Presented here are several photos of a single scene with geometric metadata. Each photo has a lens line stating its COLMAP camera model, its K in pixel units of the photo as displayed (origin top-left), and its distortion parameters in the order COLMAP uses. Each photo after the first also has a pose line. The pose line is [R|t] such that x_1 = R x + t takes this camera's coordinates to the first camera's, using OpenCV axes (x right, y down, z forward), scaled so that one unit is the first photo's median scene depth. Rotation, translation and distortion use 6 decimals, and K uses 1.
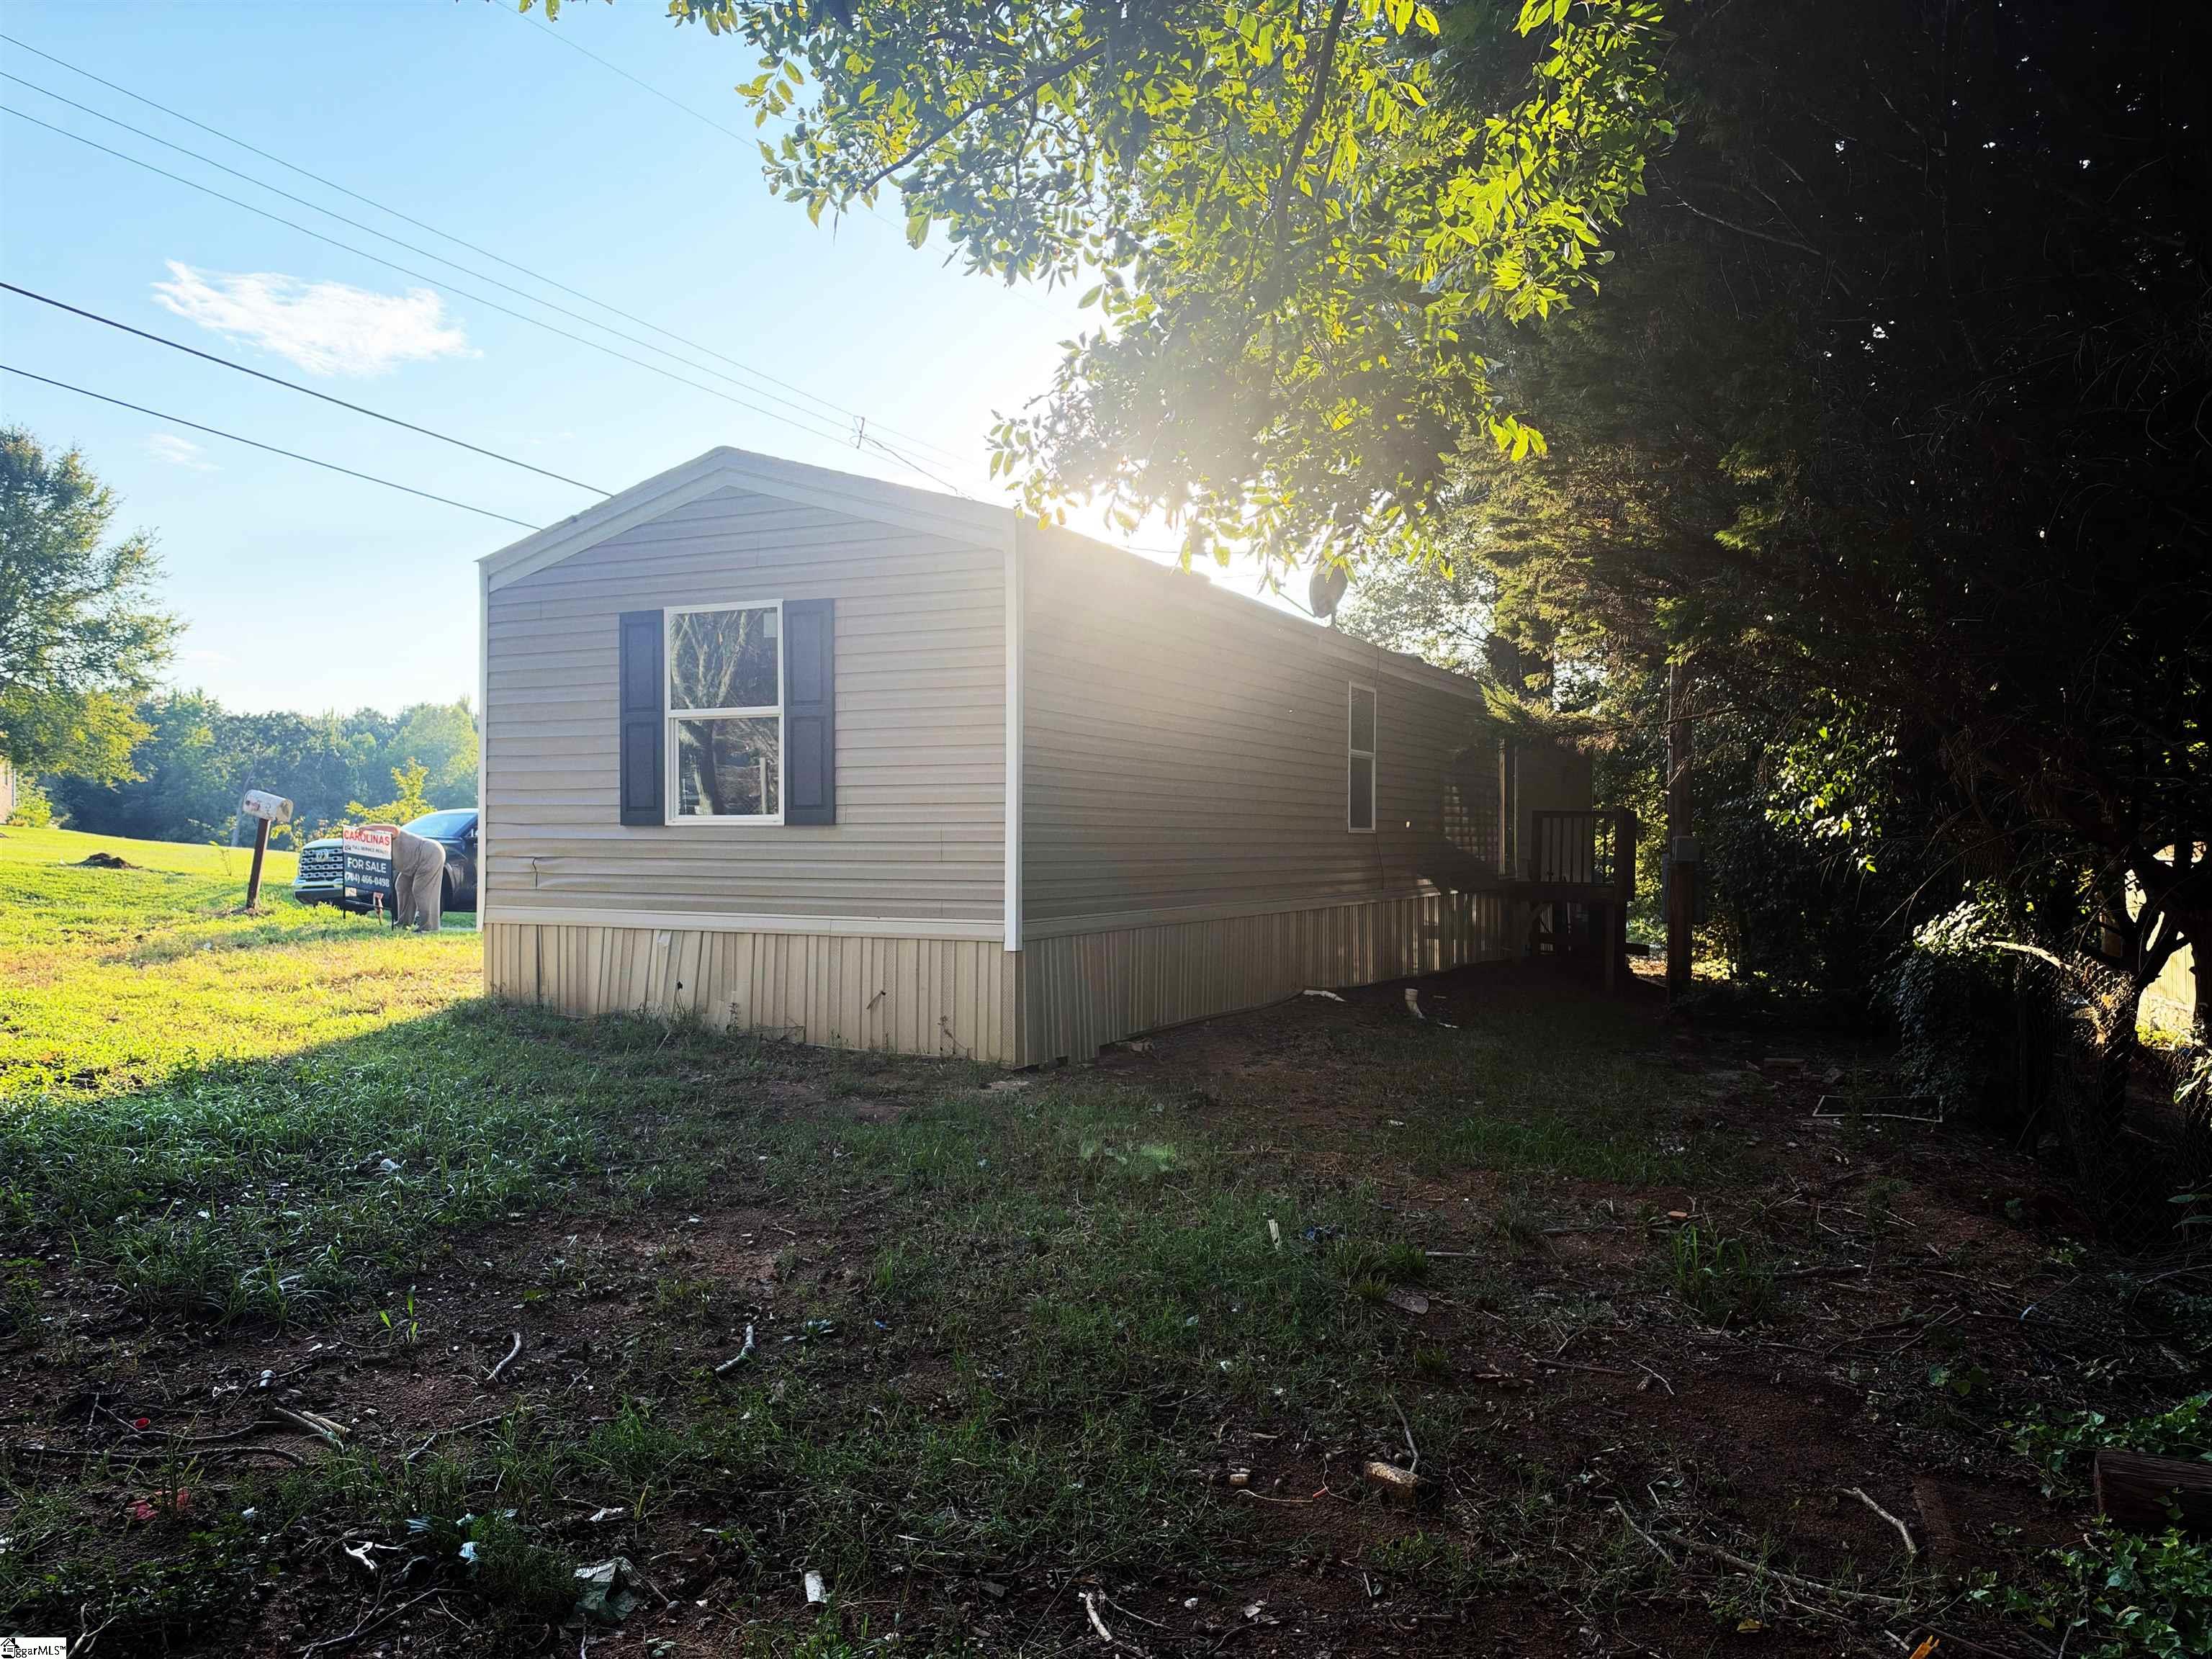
lens RADIAL K [[1618.9, 0, 1156.6], [0, 1618.9, 853.4], [0, 0, 1]] dist [0.026612, -0.055262]
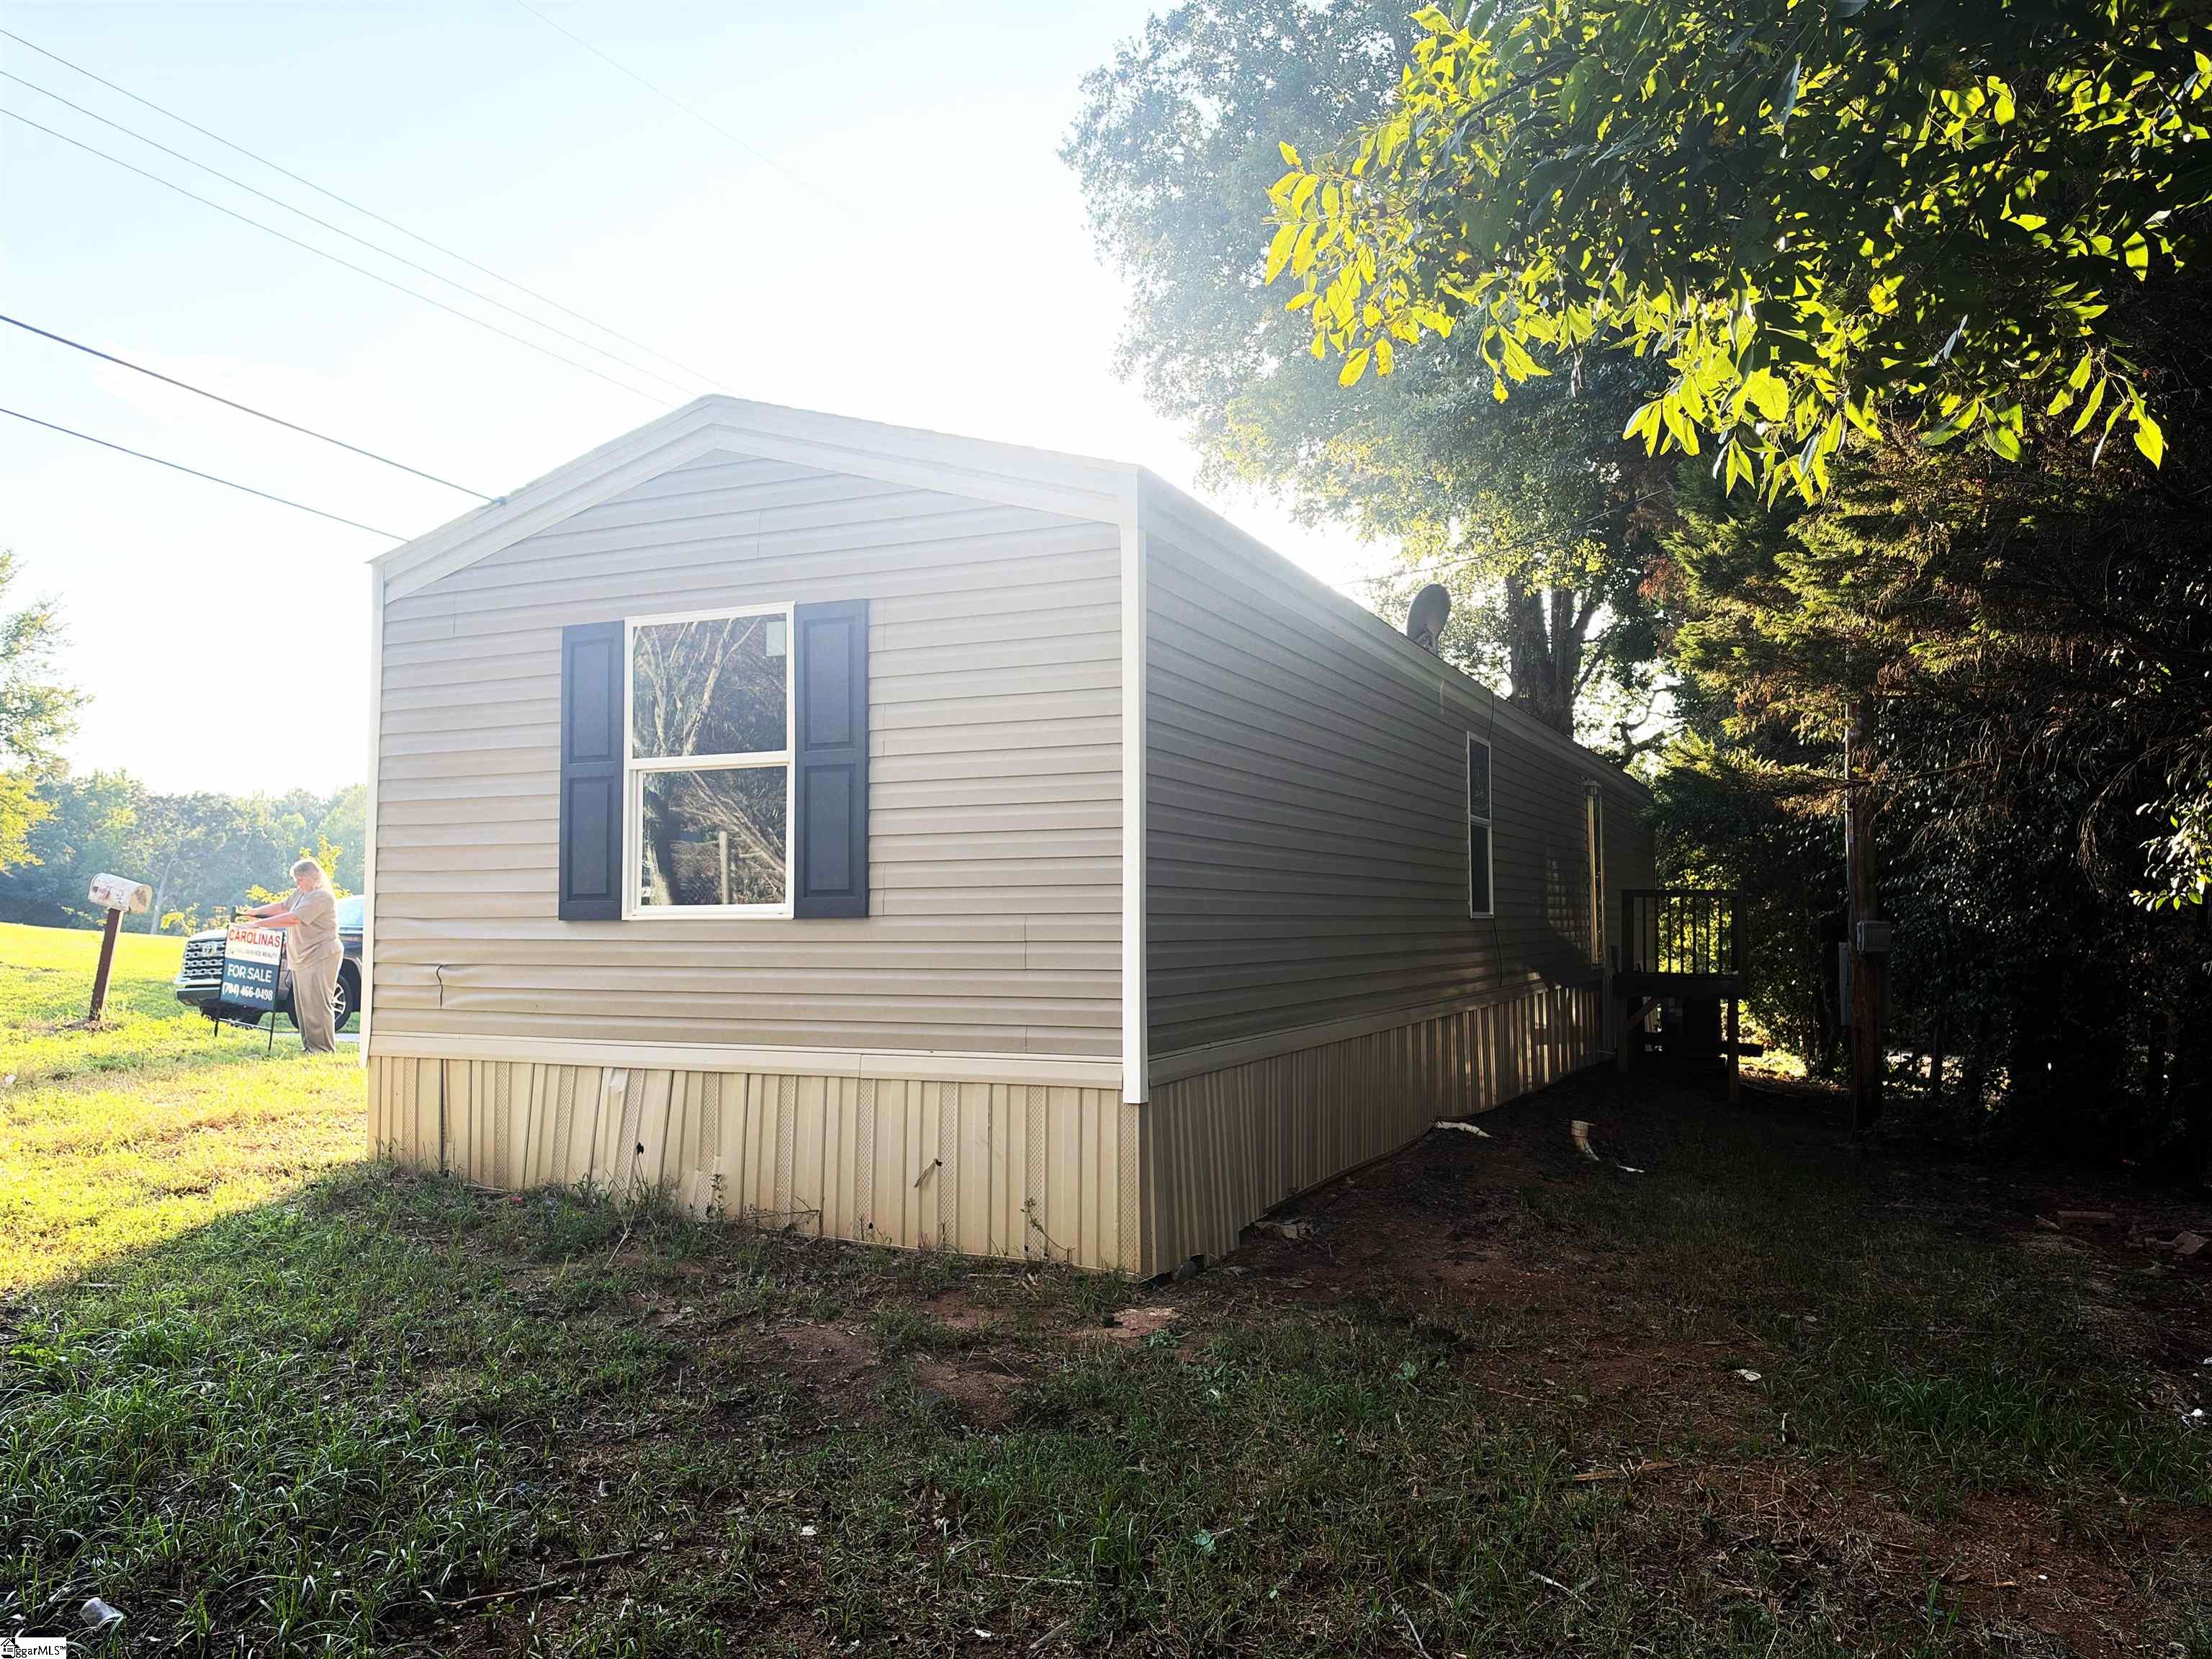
lens RADIAL K [[1618.9, 0, 1104.8], [0, 1618.9, 822.8], [0, 0, 1]] dist [0.026612, -0.055262]
pose [[0.999951, -0.006305, 0.007663, -0.094940], [0.006798, 0.997791, -0.066076, -0.011273], [-0.007229, 0.066125, 0.997785, 0.280860]]
